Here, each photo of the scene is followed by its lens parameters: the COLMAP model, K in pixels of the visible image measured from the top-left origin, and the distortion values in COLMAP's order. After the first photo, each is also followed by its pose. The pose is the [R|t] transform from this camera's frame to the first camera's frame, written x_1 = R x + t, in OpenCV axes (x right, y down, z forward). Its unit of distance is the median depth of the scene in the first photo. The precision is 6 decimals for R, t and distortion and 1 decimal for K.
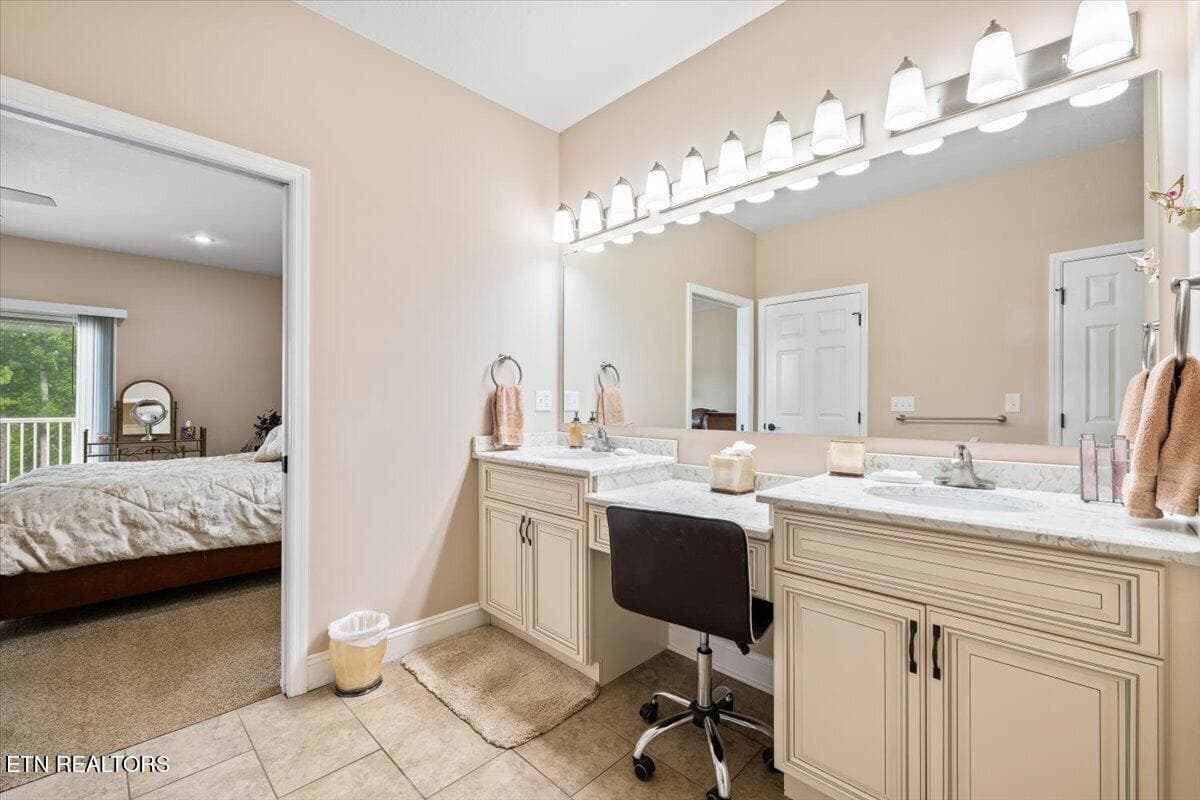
lens RADIAL K [[491.5, 0, 602.8], [0, 491.5, 393.9], [0, 0, 1]] dist [-0.001833, -0.000527]
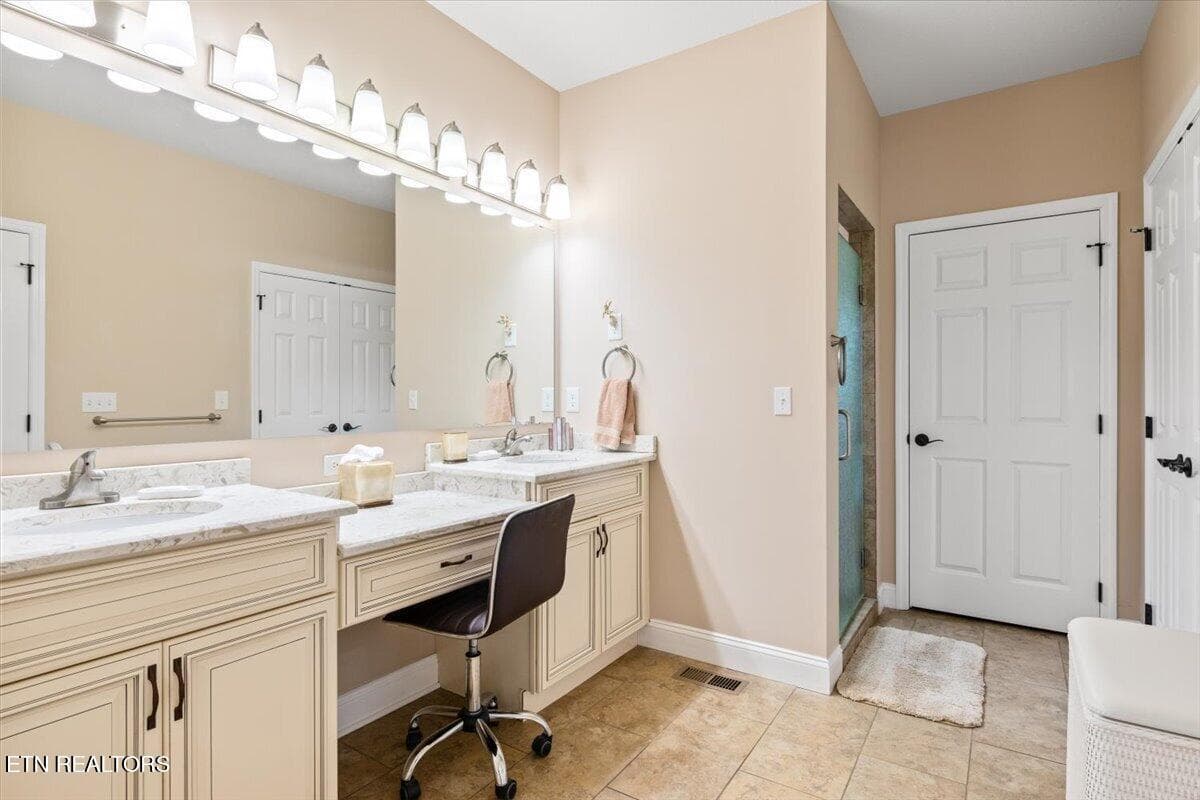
lens RADIAL K [[584.8, 0, 599.1], [0, 584.8, 386.0], [0, 0, 1]] dist [-0.002464, -0.000388]
pose [[-0.163503, 0.021530, 0.986308, -0.466787], [-0.014885, 0.999594, -0.024287, 0.007521], [-0.986431, -0.018653, -0.163116, 0.450785]]
